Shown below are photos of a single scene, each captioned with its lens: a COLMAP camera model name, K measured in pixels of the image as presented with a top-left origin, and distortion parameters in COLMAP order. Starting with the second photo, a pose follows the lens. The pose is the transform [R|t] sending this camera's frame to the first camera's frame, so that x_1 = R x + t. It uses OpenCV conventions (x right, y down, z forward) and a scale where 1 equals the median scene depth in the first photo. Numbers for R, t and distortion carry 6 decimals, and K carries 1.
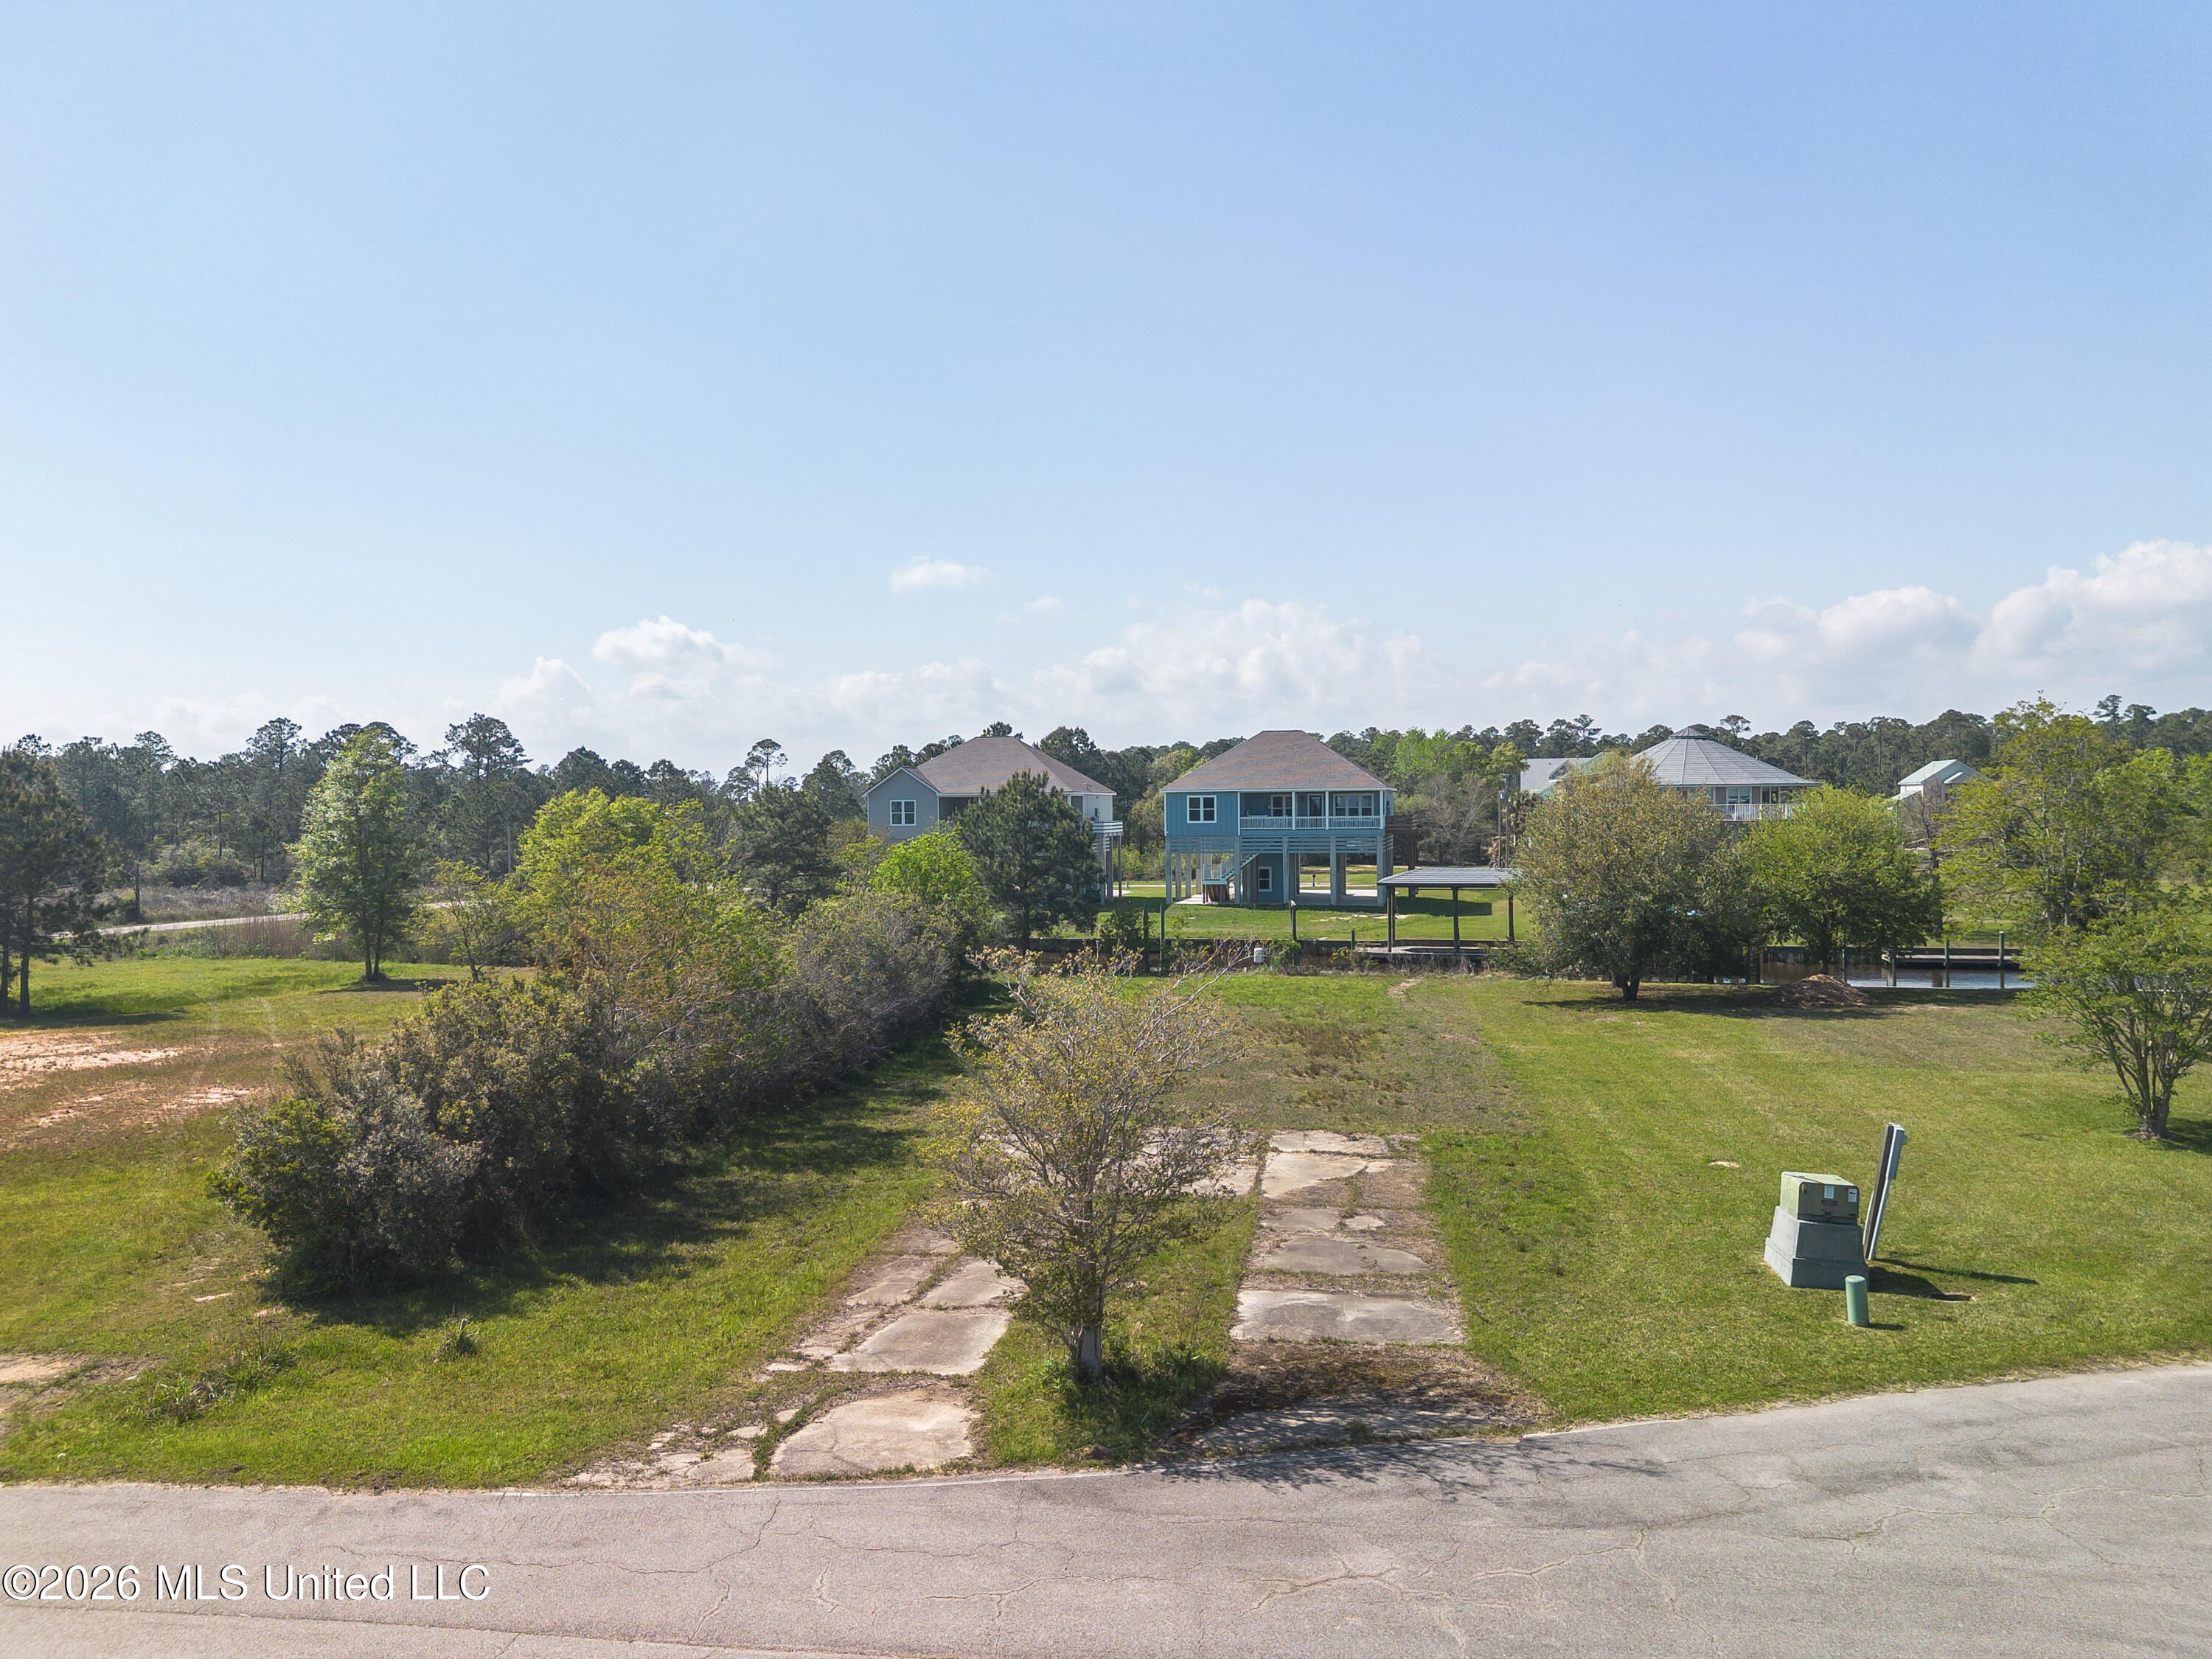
lens RADIAL K [[1570.8, 0, 1107.4], [0, 1570.8, 829.9], [0, 0, 1]] dist [0.047118, -0.021571]
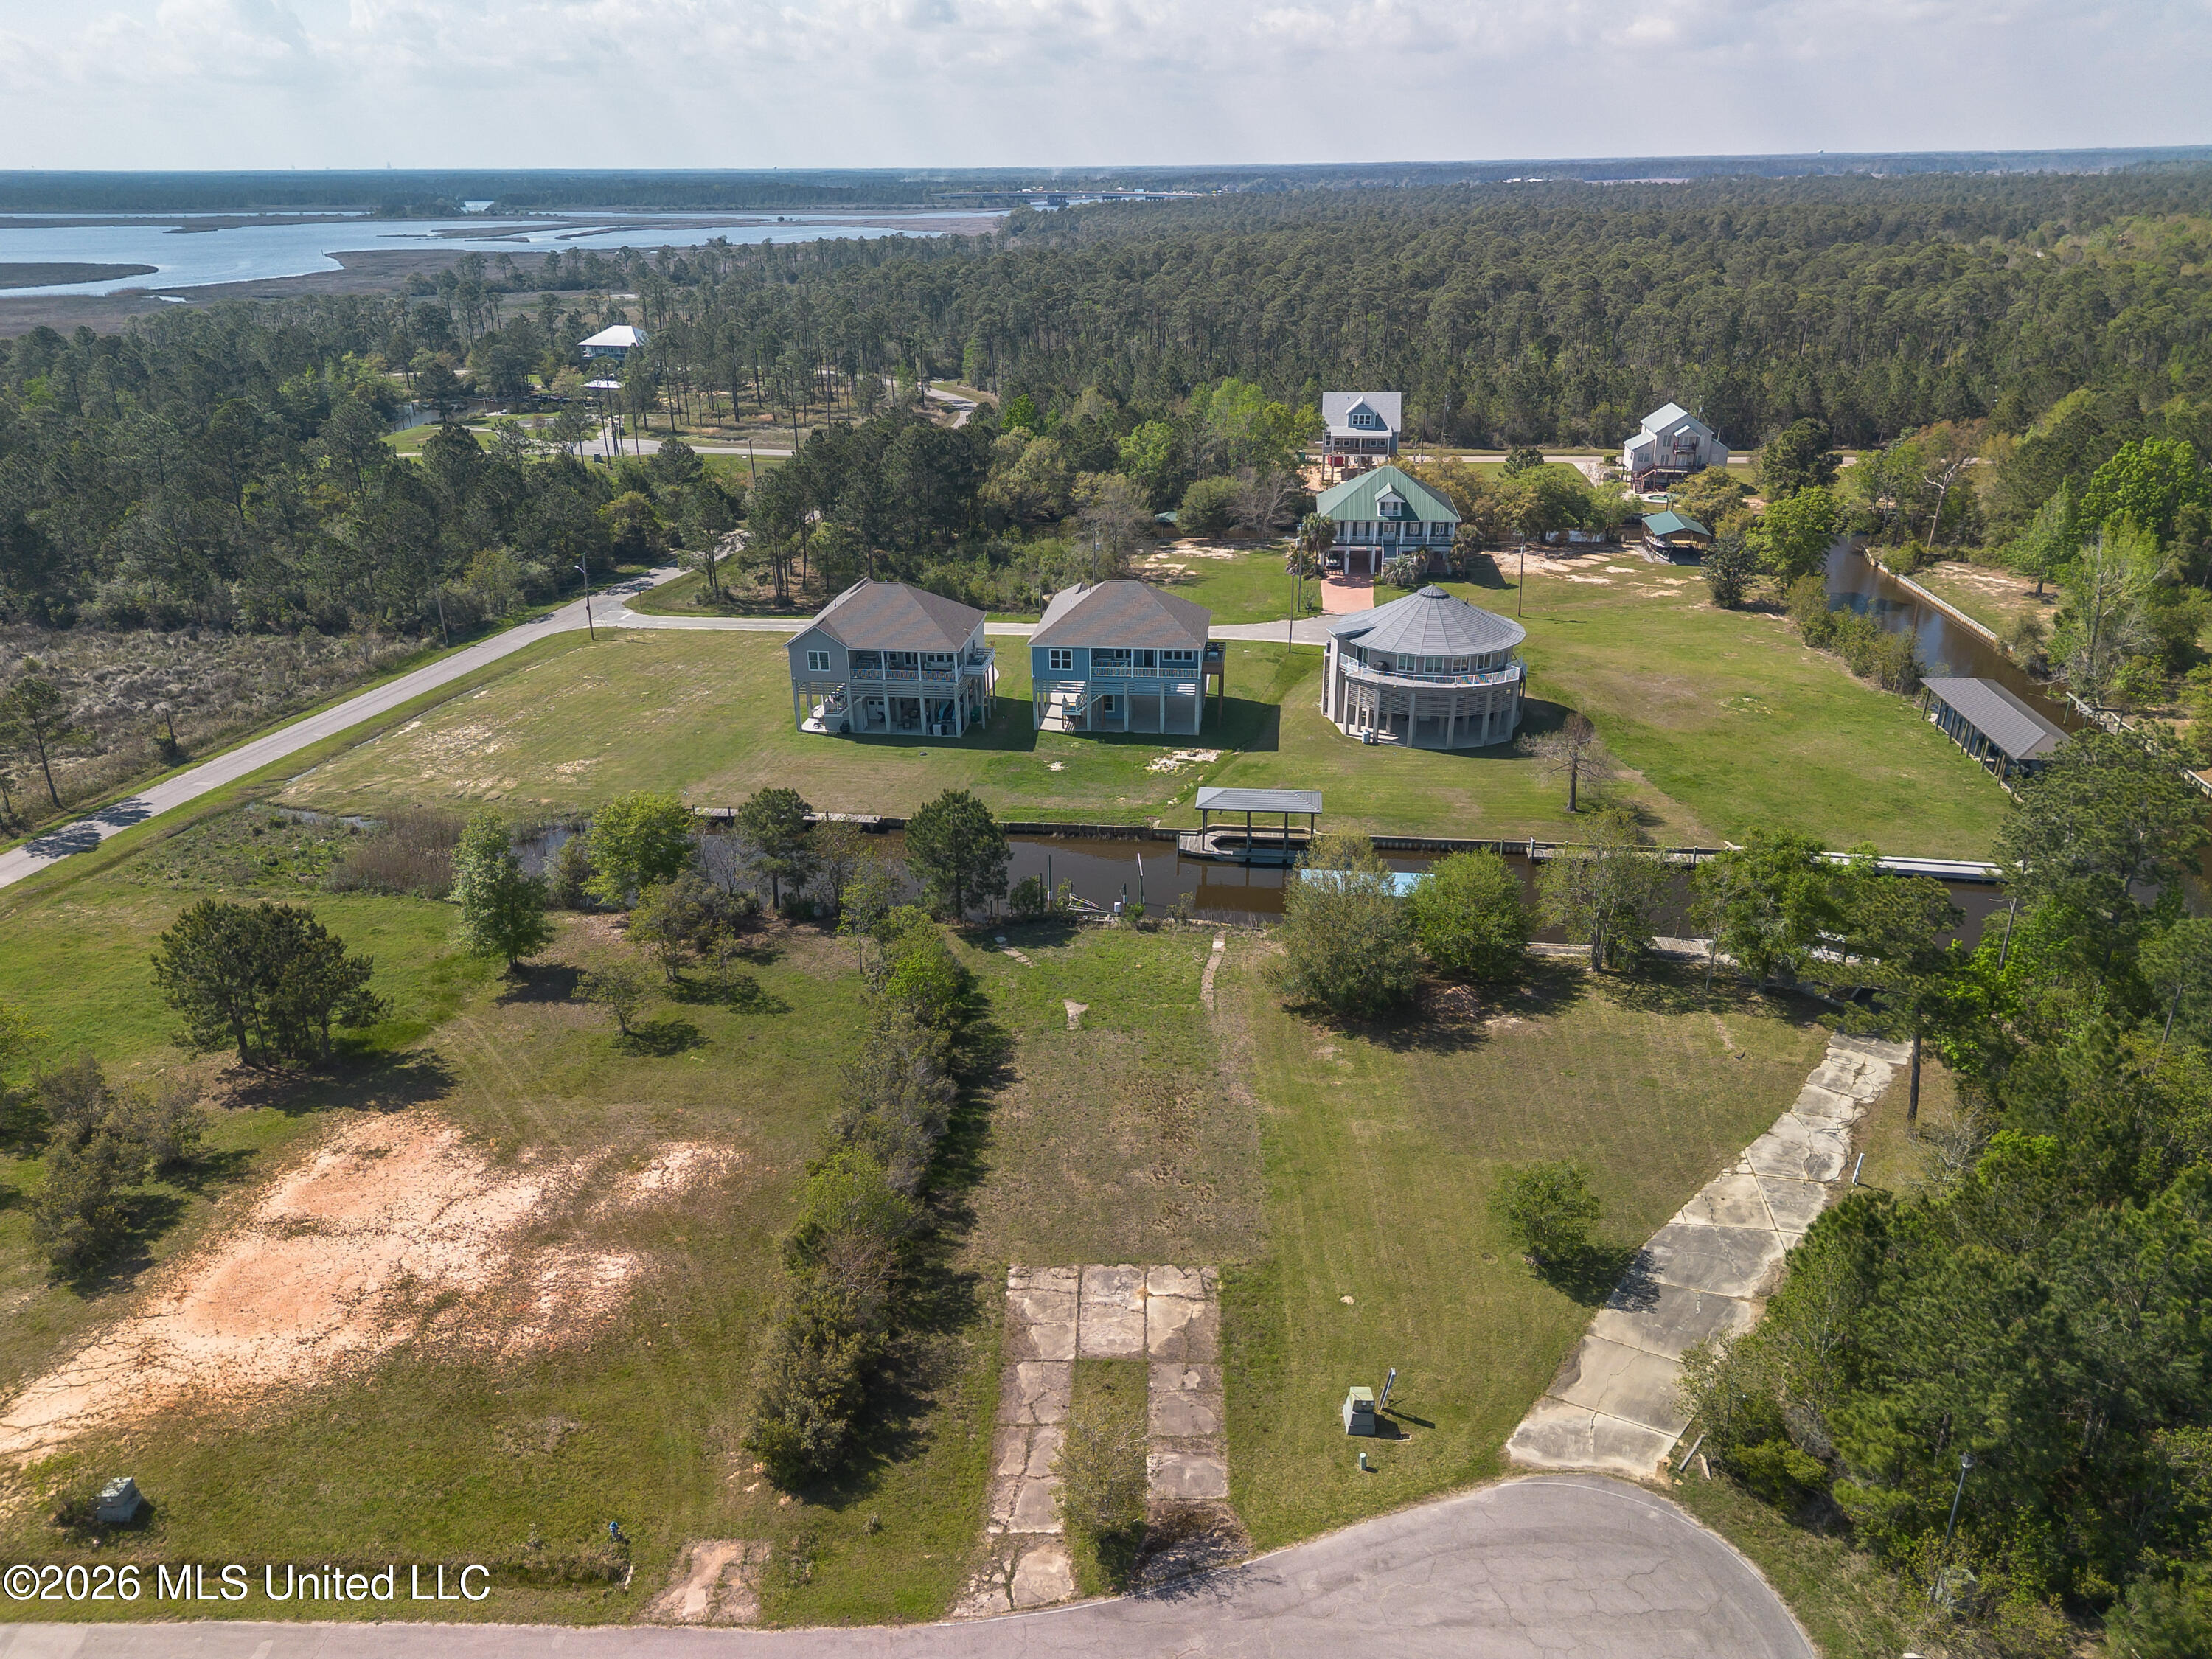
lens RADIAL K [[1570.8, 0, 1105.3], [0, 1570.8, 824.4], [0, 0, 1]] dist [0.047118, -0.021571]
pose [[0.992942, -0.047181, 0.108813, -0.282863], [0.003329, 0.928192, 0.372088, -2.114413], [-0.118555, -0.369099, 0.921797, -1.325762]]
